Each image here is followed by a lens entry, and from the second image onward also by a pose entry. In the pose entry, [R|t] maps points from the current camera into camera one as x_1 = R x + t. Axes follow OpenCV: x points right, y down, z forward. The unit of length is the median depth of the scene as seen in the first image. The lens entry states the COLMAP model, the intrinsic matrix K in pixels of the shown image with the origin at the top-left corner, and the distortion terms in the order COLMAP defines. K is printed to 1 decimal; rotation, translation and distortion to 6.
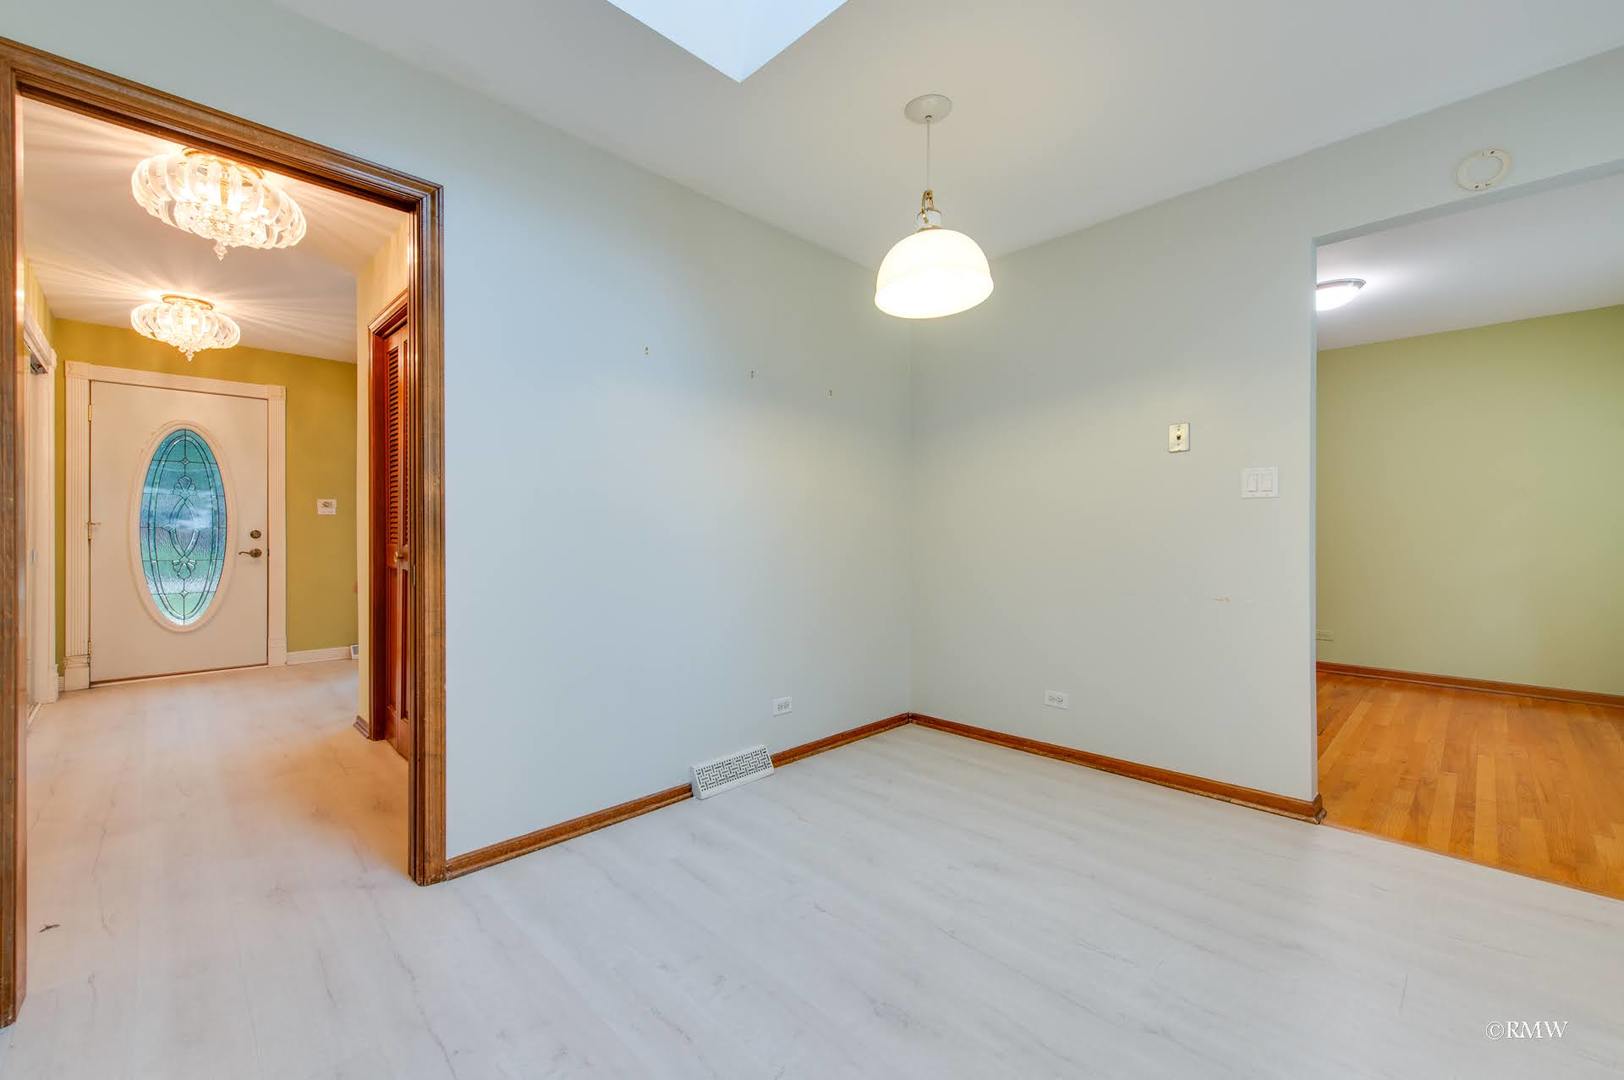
lens RADIAL K [[652.3, 0, 808.8], [0, 652.3, 543.3], [0, 0, 1]] dist [0.008917, -0.000389]
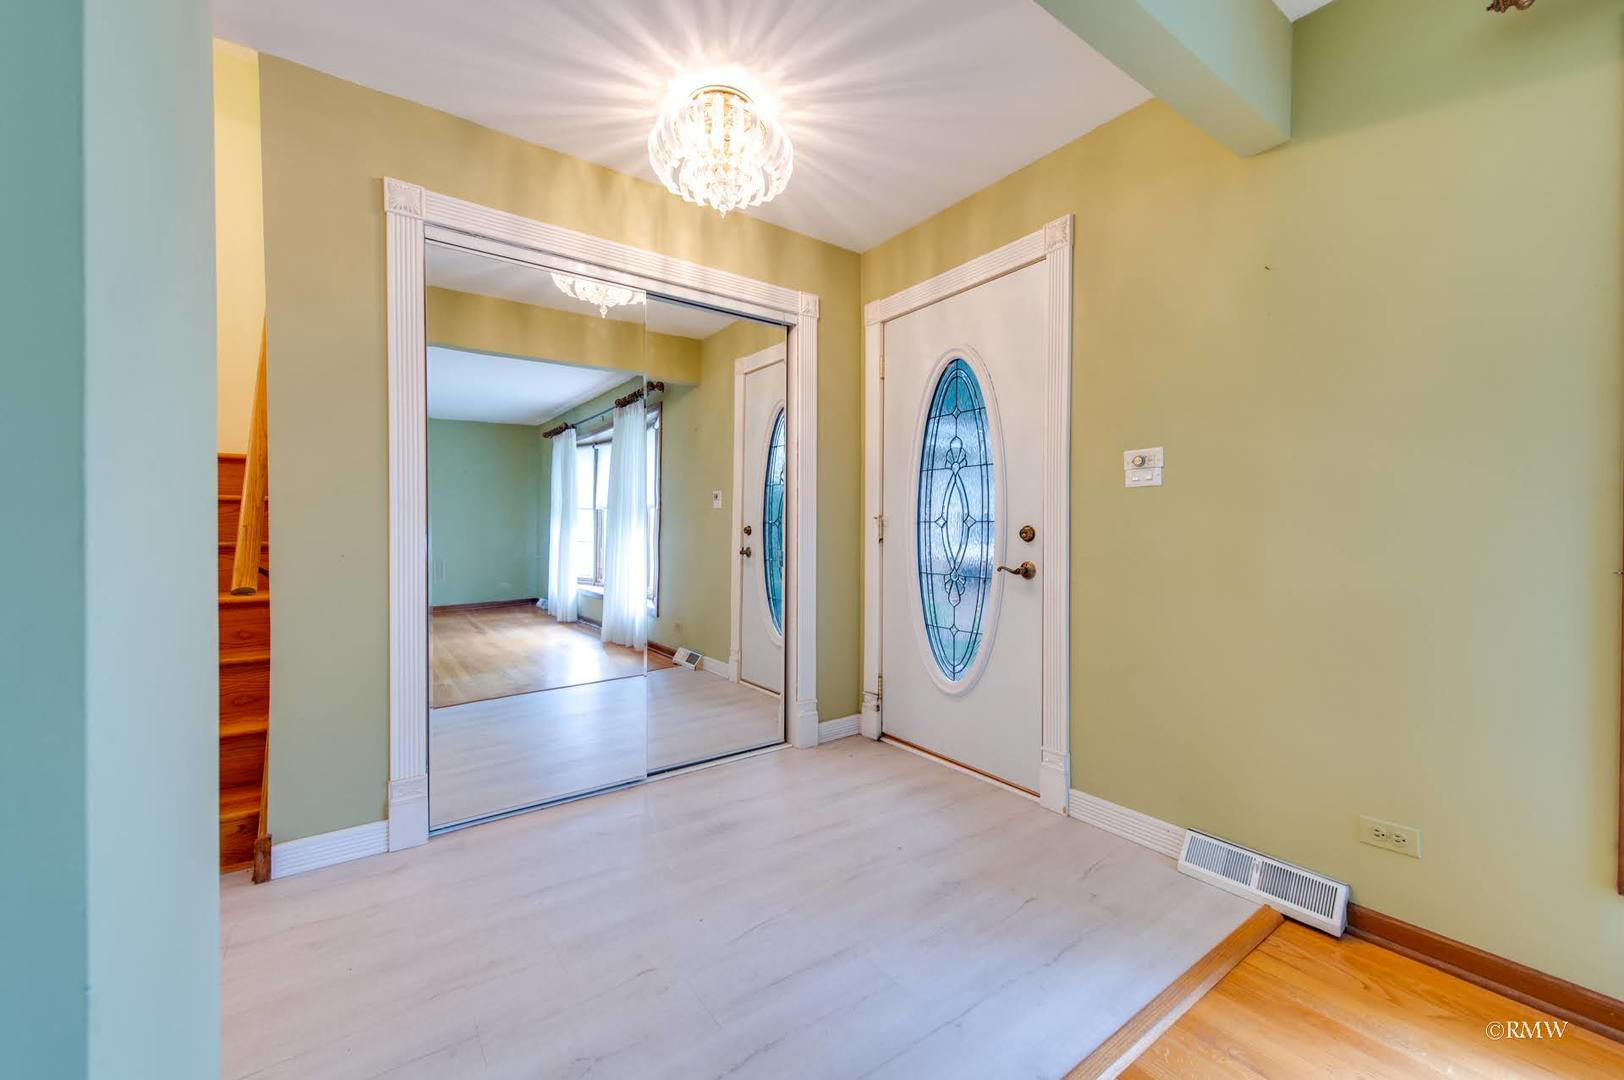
lens RADIAL K [[633.1, 0, 811.4], [0, 633.1, 533.9], [0, 0, 1]] dist [-0.000592, -0.000125]
pose [[-0.150078, 0.006906, -0.988650, -0.333116], [-0.015564, 0.999835, 0.009347, -0.015559], [0.988552, 0.016790, -0.149946, 0.904281]]
